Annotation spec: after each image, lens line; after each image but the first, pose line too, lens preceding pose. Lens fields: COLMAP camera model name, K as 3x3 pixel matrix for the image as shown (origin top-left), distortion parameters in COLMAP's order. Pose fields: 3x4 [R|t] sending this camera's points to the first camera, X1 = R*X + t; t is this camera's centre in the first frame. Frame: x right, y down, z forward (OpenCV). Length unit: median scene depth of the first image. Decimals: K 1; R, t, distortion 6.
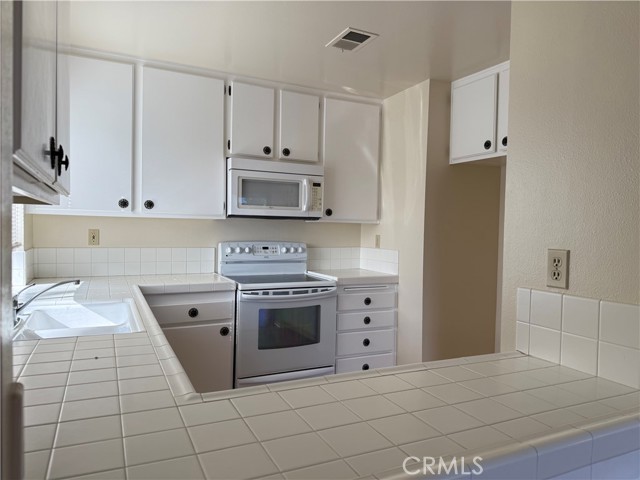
lens RADIAL K [[414.3, 0, 320.0], [0, 414.3, 240.0], [0, 0, 1]] dist [0.059457, -0.000072]
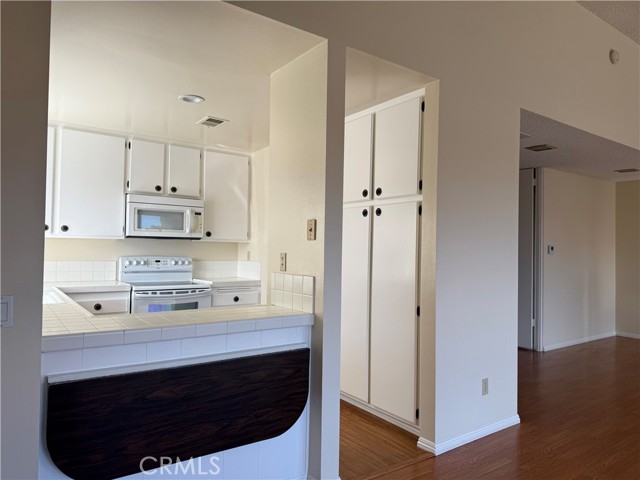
lens RADIAL K [[409.1, 0, 320.0], [0, 409.1, 240.0], [0, 0, 1]] dist [0.046897, -0.107605]
pose [[0.982683, -0.001136, 0.185290, 0.135822], [0.010582, 0.998693, -0.049999, 0.023607], [-0.184991, 0.051094, 0.981411, -0.385734]]
